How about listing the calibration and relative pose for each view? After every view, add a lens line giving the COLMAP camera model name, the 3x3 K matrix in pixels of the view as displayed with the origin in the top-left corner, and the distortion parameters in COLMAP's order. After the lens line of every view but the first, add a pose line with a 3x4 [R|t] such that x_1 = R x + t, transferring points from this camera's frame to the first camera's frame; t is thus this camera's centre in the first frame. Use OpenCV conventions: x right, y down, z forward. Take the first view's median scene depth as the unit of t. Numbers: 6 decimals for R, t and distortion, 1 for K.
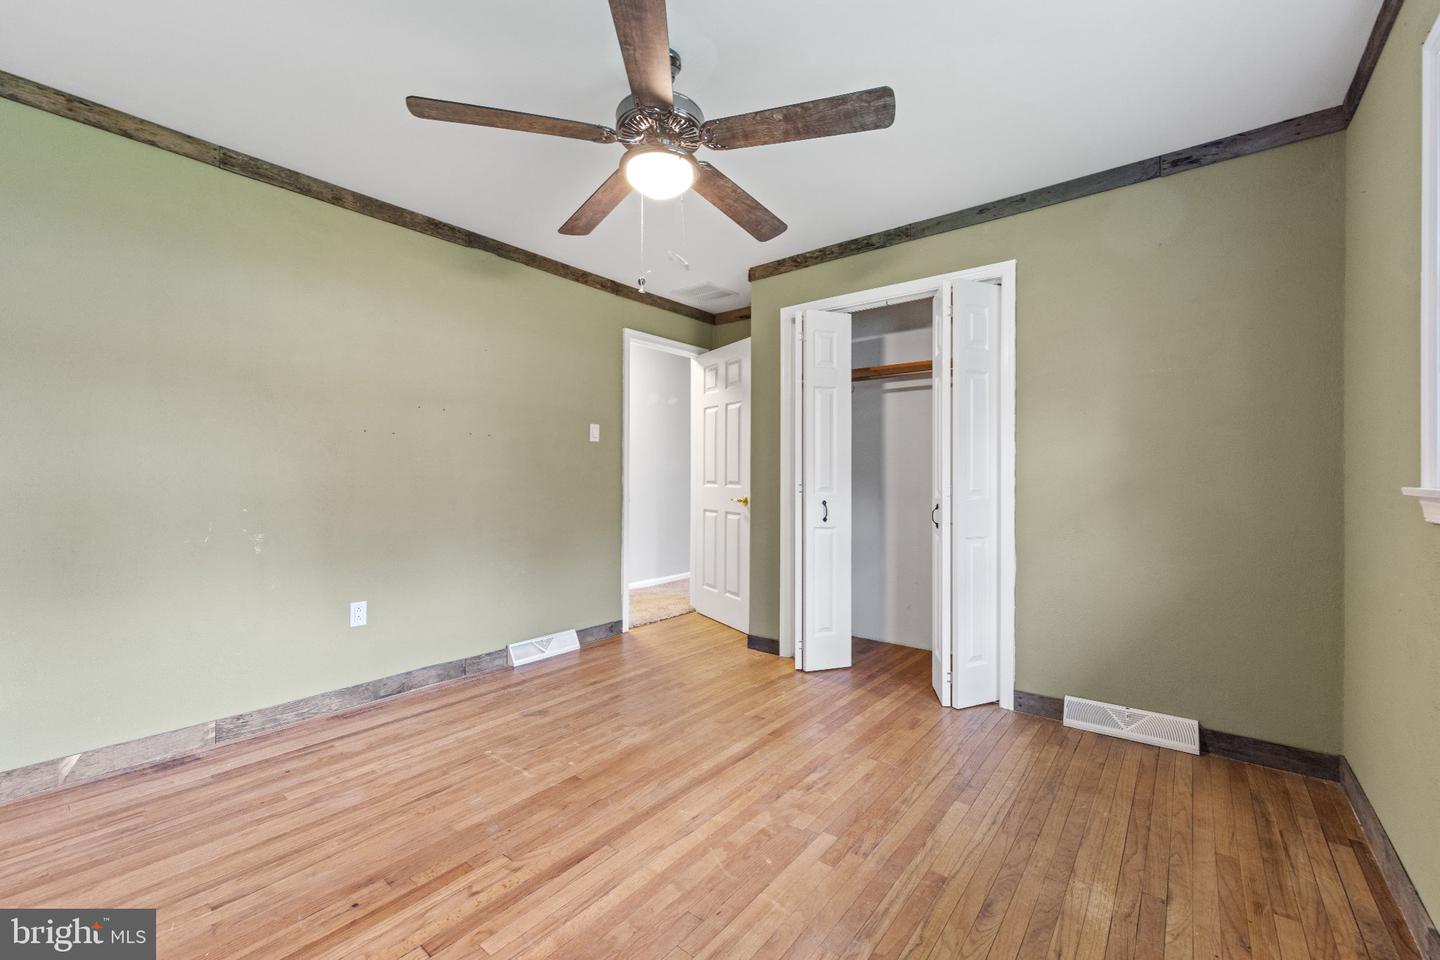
lens RADIAL K [[597.8, 0, 729.6], [0, 597.8, 477.2], [0, 0, 1]] dist [-0.000554, -0.000426]
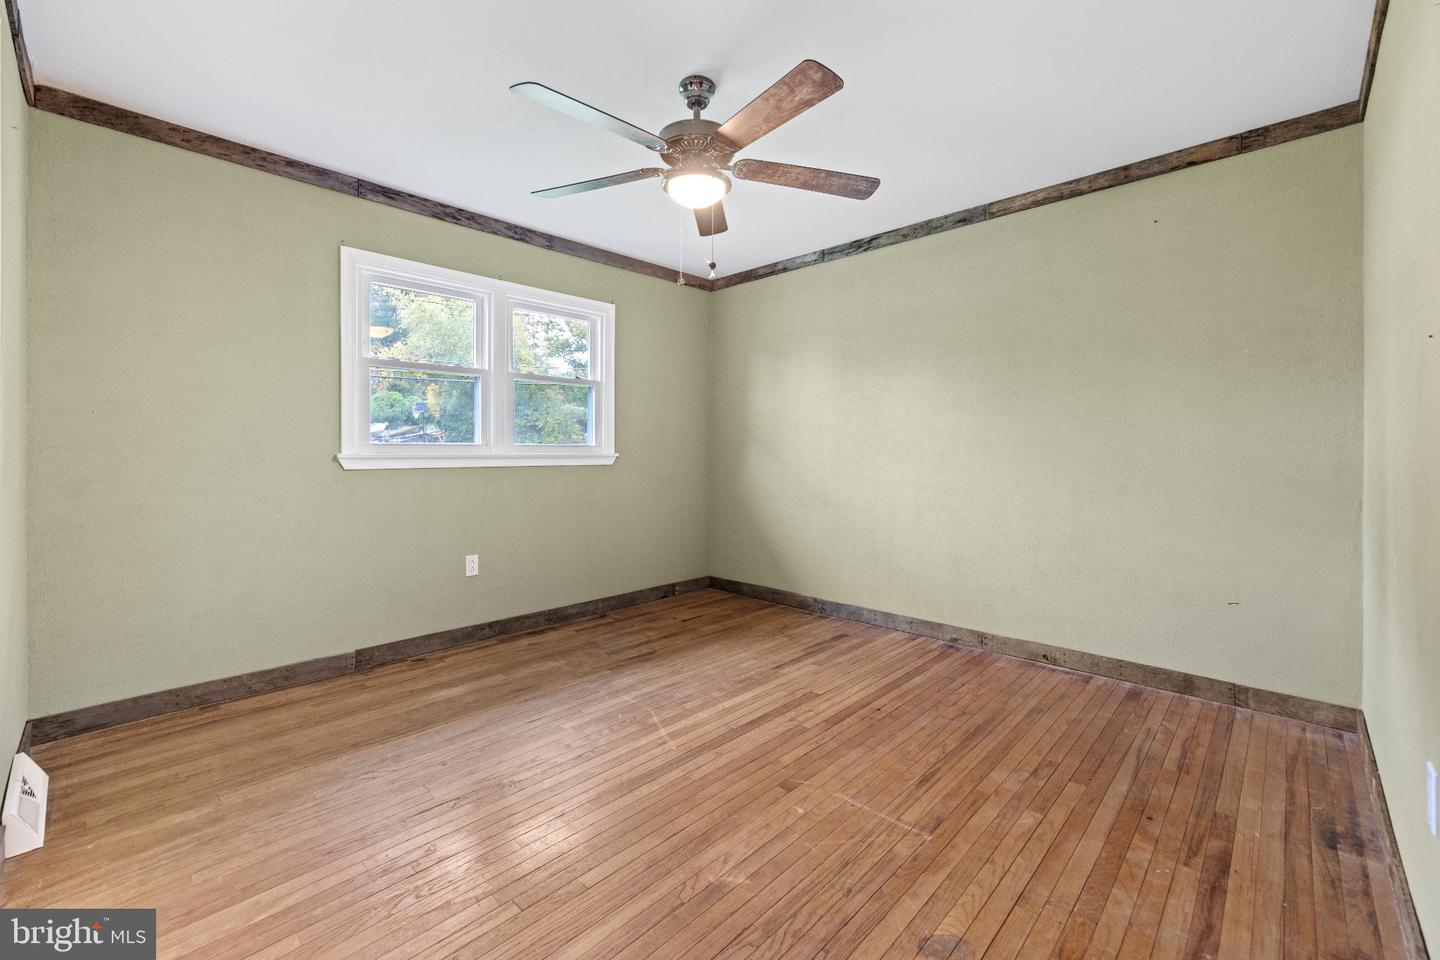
lens RADIAL K [[597.8, 0, 718.1], [0, 597.8, 470.6], [0, 0, 1]] dist [-0.000554, -0.000426]
pose [[-0.994464, -0.007172, 0.104832, -0.286188], [-0.004005, 0.999530, 0.030389, 0.004979], [-0.105001, 0.029801, -0.994026, 2.167295]]
